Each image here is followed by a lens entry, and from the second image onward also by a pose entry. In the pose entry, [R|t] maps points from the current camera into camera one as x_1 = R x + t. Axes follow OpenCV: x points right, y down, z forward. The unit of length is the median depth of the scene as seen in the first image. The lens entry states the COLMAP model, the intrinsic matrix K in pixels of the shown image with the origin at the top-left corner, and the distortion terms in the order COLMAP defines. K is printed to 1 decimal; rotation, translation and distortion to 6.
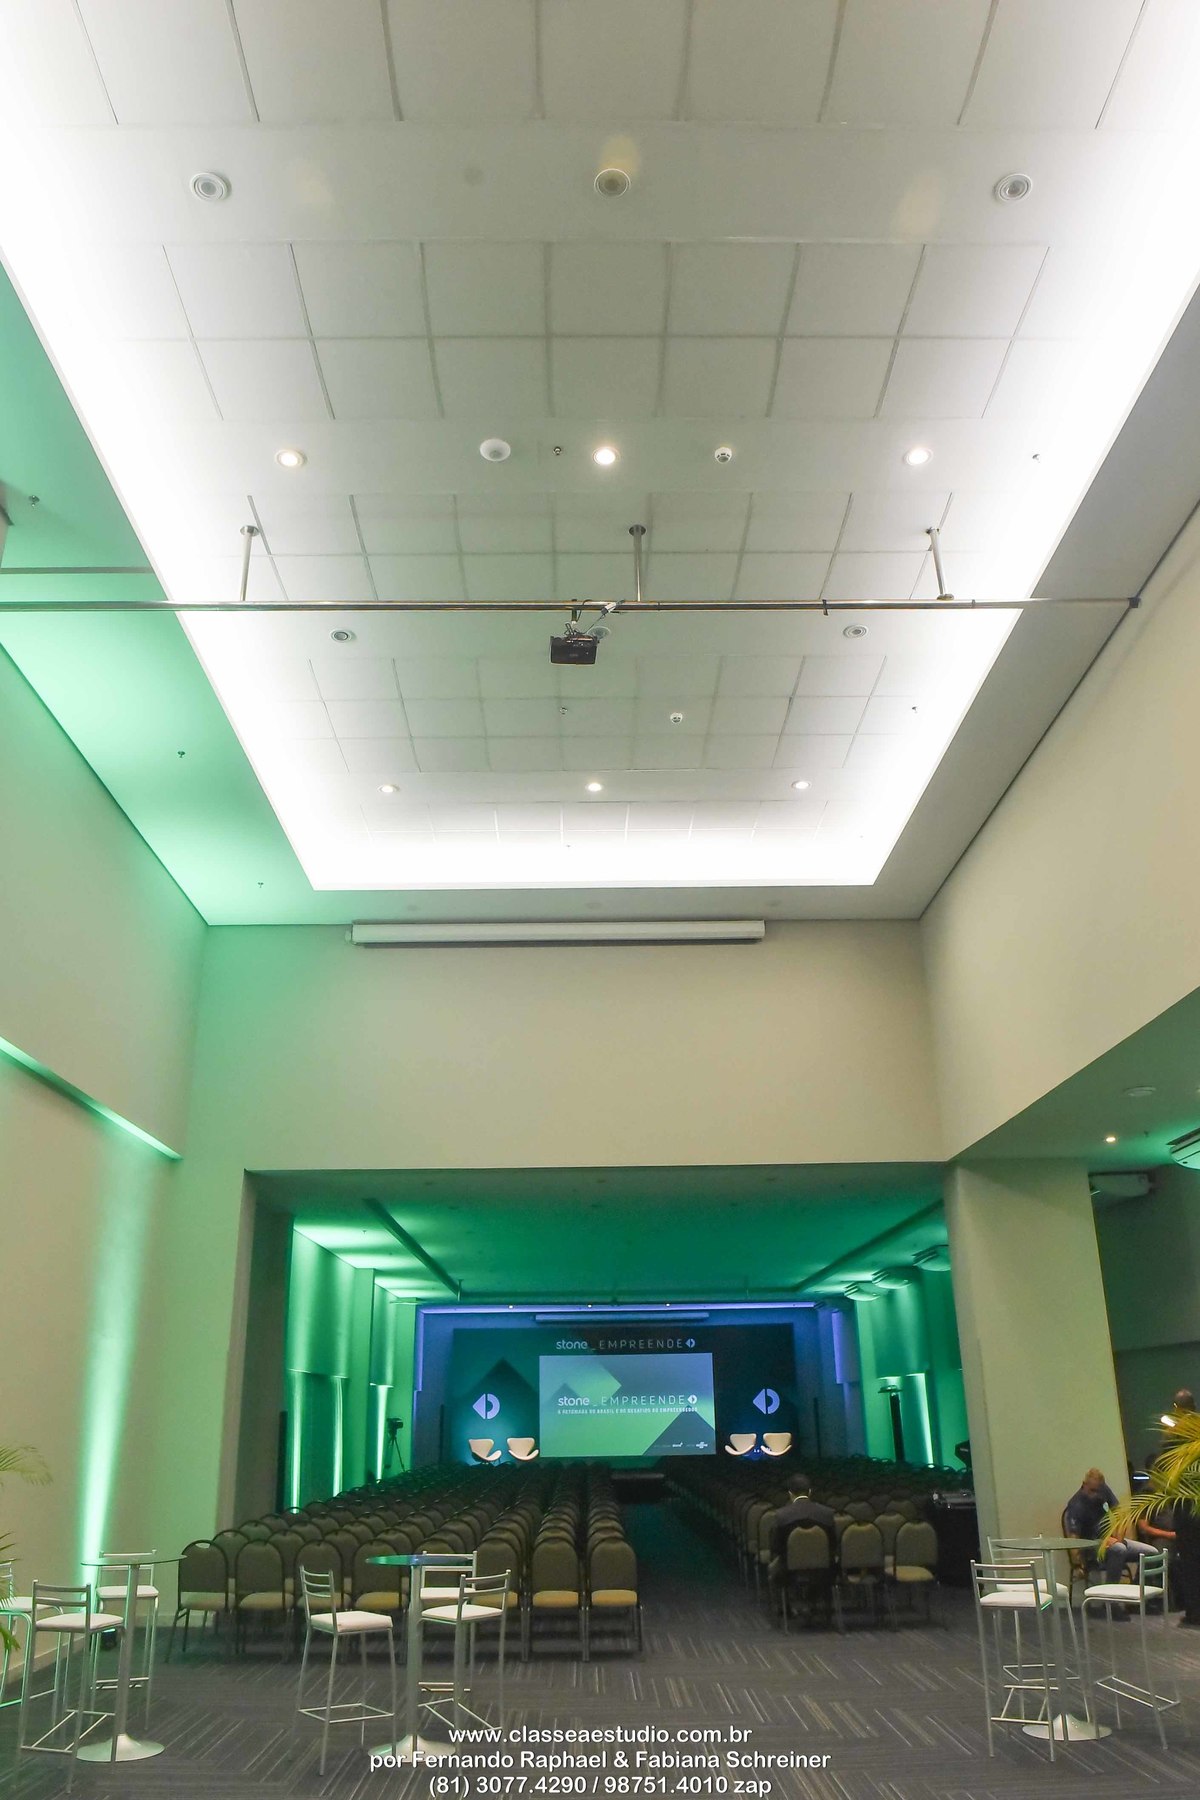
lens RADIAL K [[1293.4, 0, 600.0], [0, 1293.4, 900.0], [0, 0, 1]] dist [-0.045634, -0.005260]
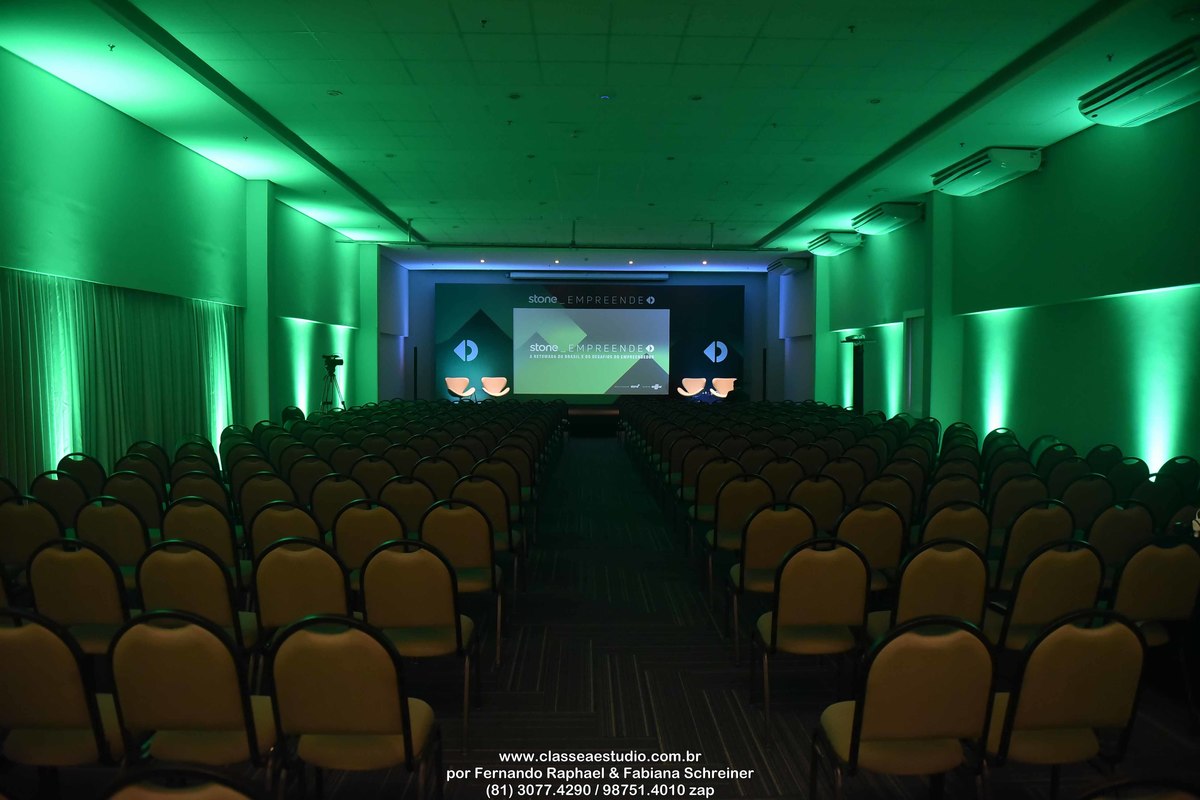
lens RADIAL K [[806.2, 0, 600.0], [0, 806.2, 400.0], [0, 0, 1]] dist [-0.044492, -0.001582]
pose [[0.999772, 0.020442, 0.006188, 0.039399], [-0.021182, 0.911869, 0.409933, 0.225340], [0.002738, -0.409971, 0.912094, 0.536973]]
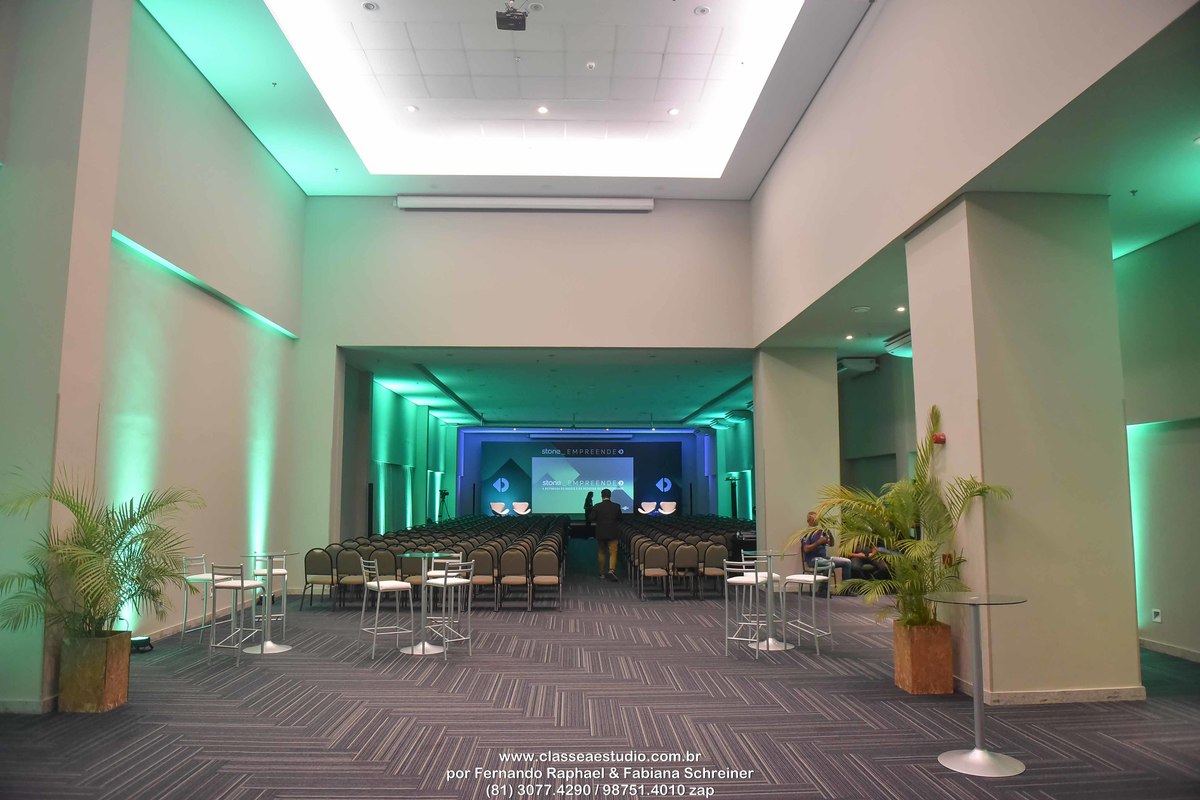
lens RADIAL K [[806.2, 0, 600.0], [0, 806.2, 400.0], [0, 0, 1]] dist [-0.044492, -0.001582]
pose [[0.999618, 0.016895, 0.021863, 0.029360], [-0.022041, 0.964753, 0.262233, -0.002406], [-0.016662, -0.262615, 0.964757, -0.022047]]
